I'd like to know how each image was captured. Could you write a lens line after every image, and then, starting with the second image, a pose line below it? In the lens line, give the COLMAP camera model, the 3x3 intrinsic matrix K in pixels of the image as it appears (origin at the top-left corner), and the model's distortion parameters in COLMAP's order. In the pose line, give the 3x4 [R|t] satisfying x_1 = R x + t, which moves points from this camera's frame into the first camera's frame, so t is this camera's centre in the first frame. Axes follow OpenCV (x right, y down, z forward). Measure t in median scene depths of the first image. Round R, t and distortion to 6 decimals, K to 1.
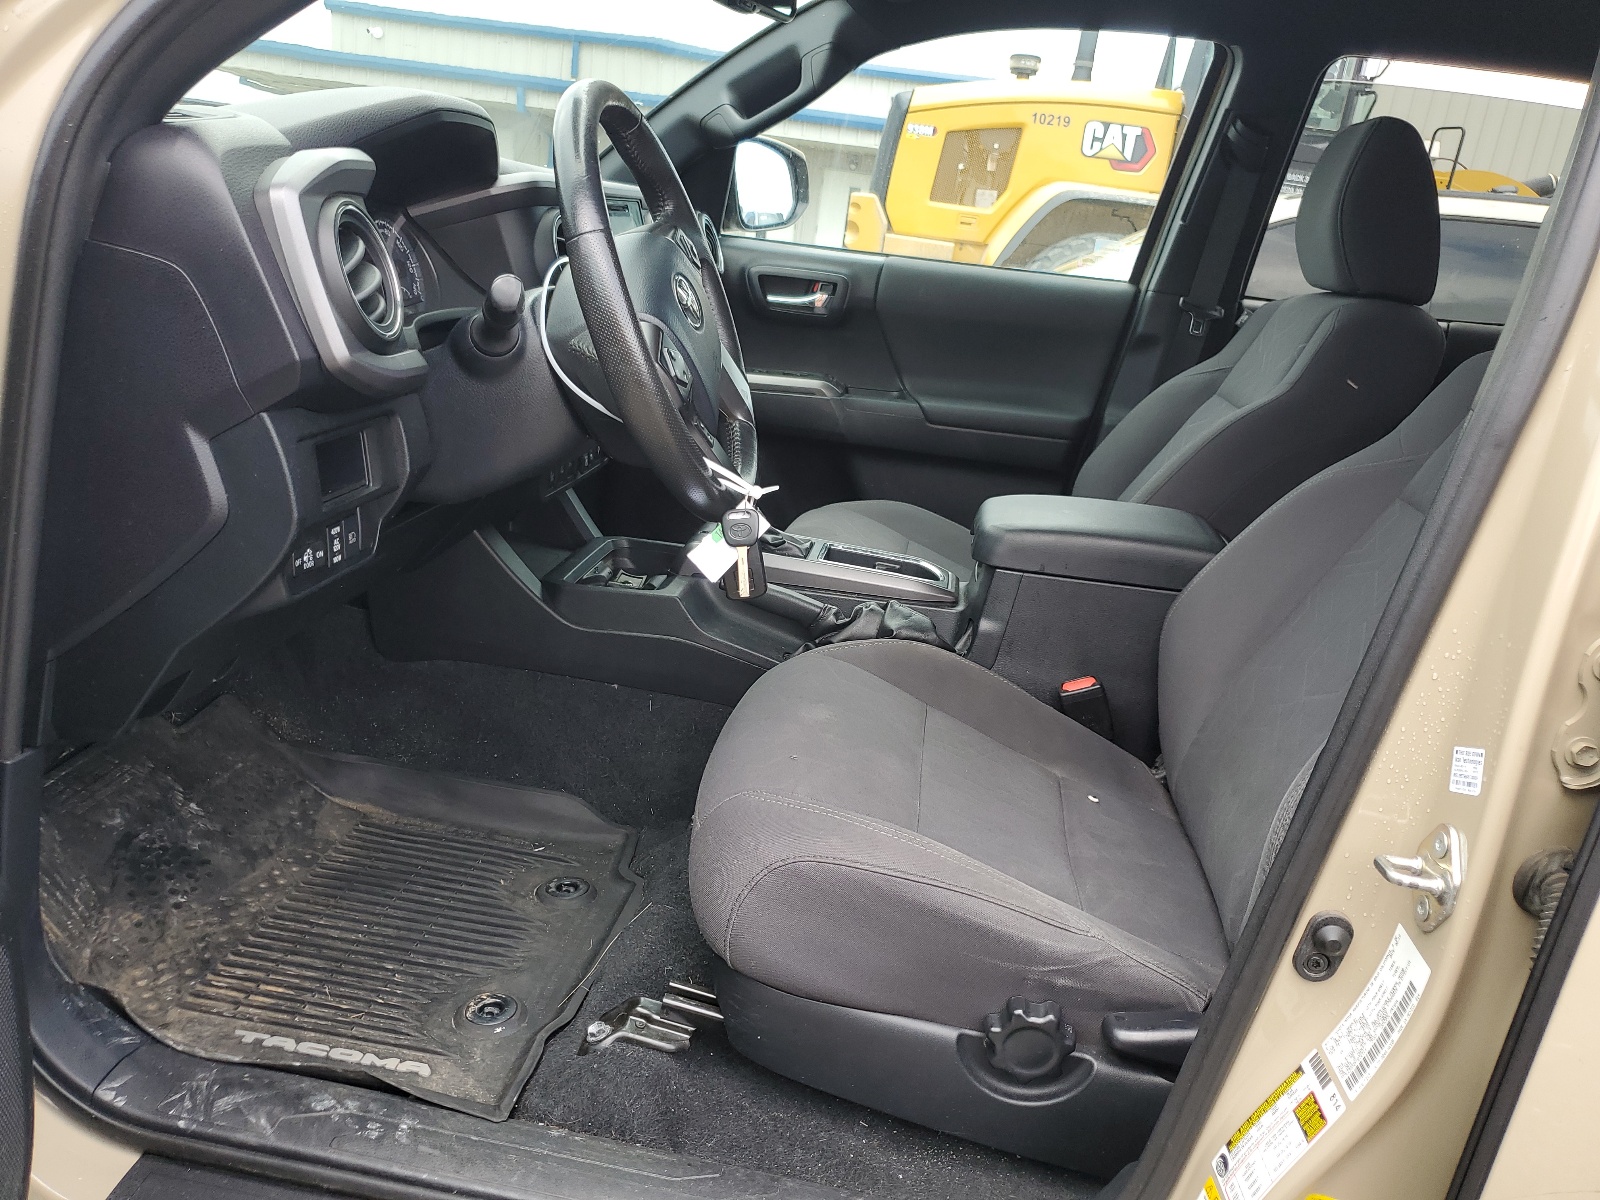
lens RADIAL K [[1205.6, 0, 800.0], [0, 1205.6, 600.0], [0, 0, 1]] dist [-0.002092, -0.004852]
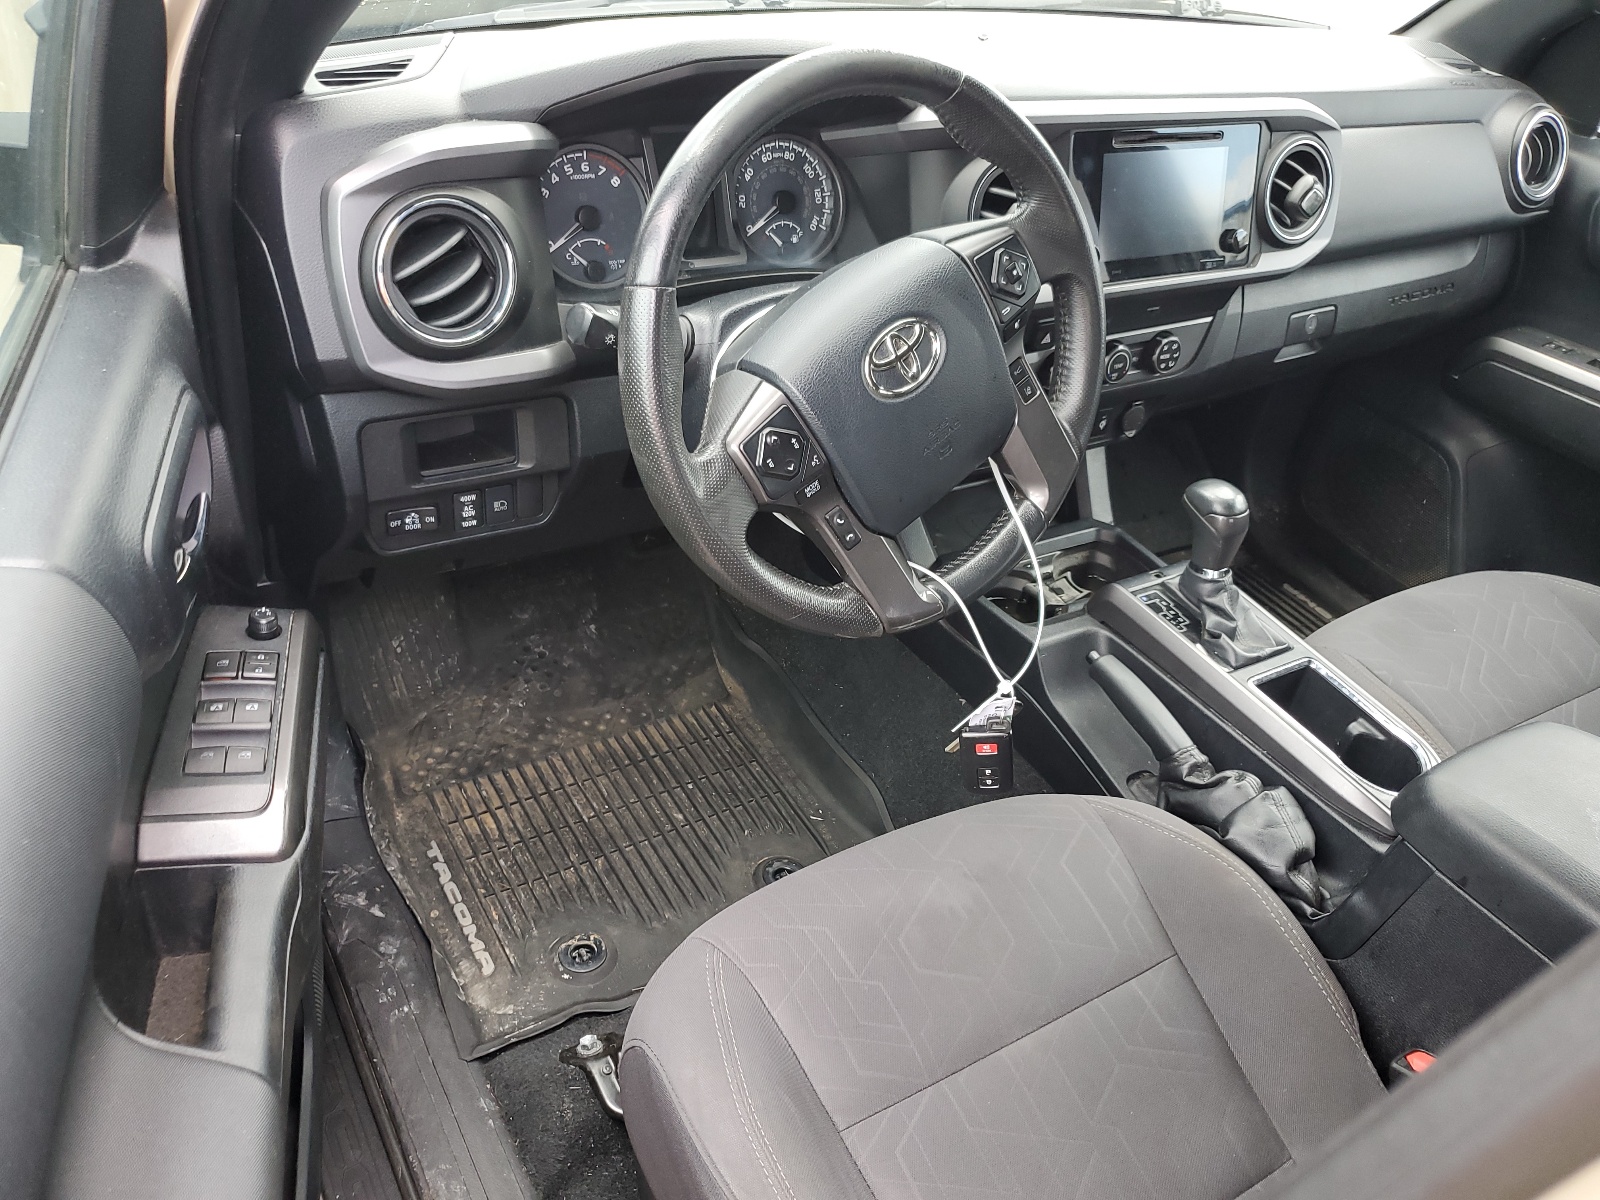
lens RADIAL K [[1205.6, 0, 800.0], [0, 1205.6, 600.0], [0, 0, 1]] dist [-0.002092, -0.004852]
pose [[0.650810, 0.427824, -0.627227, 0.484296], [-0.296625, 0.903741, 0.308652, -0.390055], [0.698899, -0.014823, 0.715067, 0.491073]]
